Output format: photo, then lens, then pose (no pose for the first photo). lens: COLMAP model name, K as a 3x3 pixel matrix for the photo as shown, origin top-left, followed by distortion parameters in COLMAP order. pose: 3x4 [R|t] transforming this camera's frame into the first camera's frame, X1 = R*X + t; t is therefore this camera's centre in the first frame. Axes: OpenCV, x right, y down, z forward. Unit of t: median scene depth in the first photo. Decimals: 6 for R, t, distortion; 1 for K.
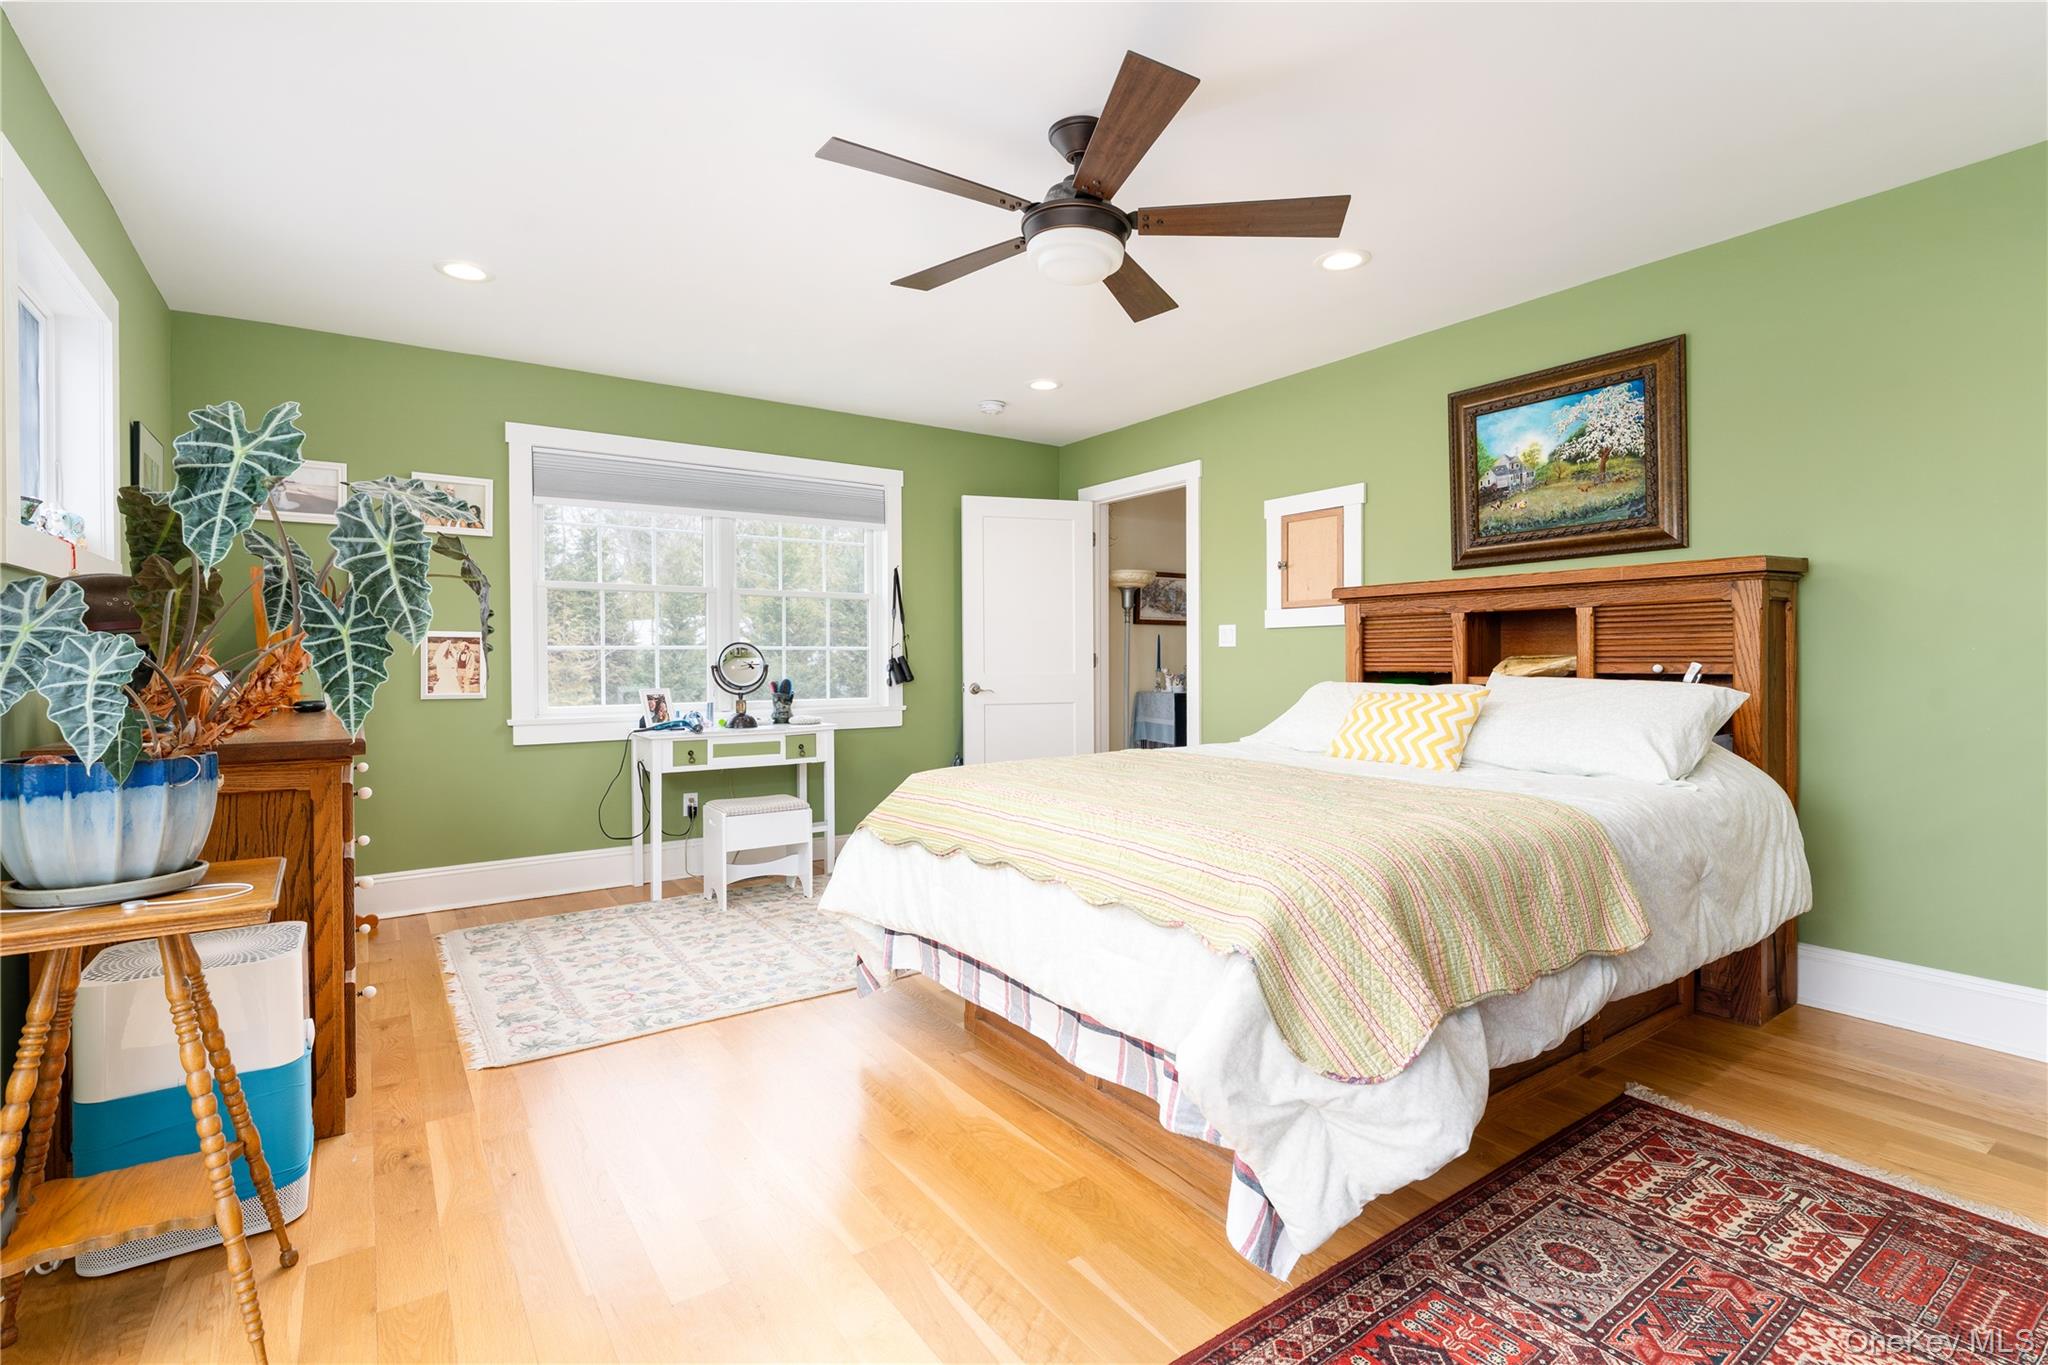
lens RADIAL K [[960.2, 0, 1023.1], [0, 960.2, 671.7], [0, 0, 1]] dist [-0.000767, 0.000072]
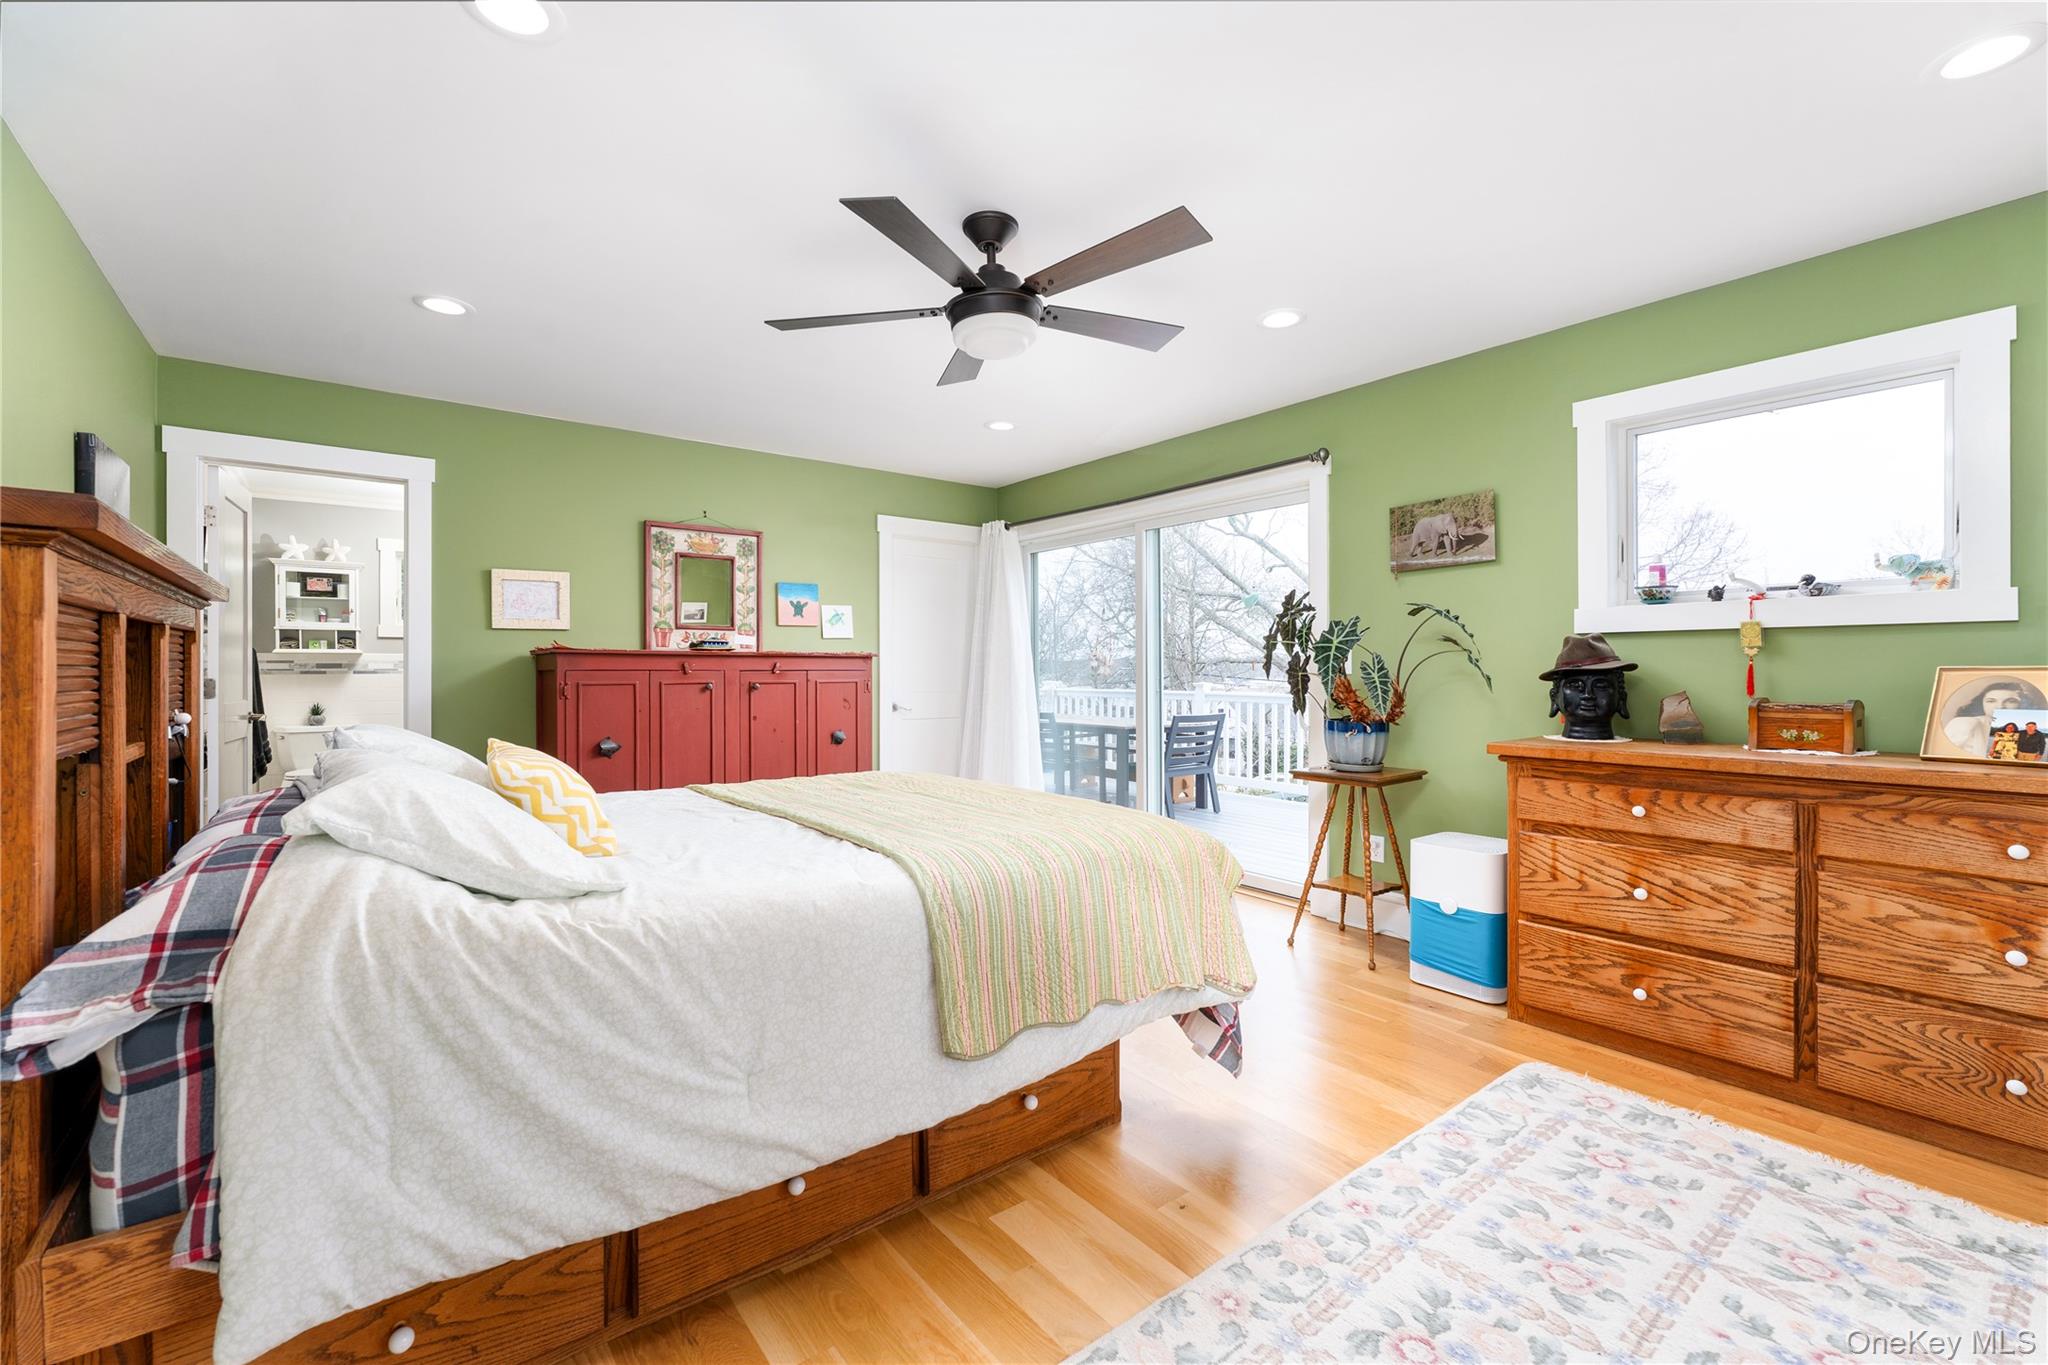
lens RADIAL K [[884.1, 0, 1027.4], [0, 884.1, 678.3], [0, 0, 1]] dist [0.002336, 0.000181]
pose [[-0.999068, 0.003077, -0.043055, 0.050804], [0.002584, 0.999931, 0.011502, -0.035949], [0.043087, 0.011380, -0.999006, 1.574236]]
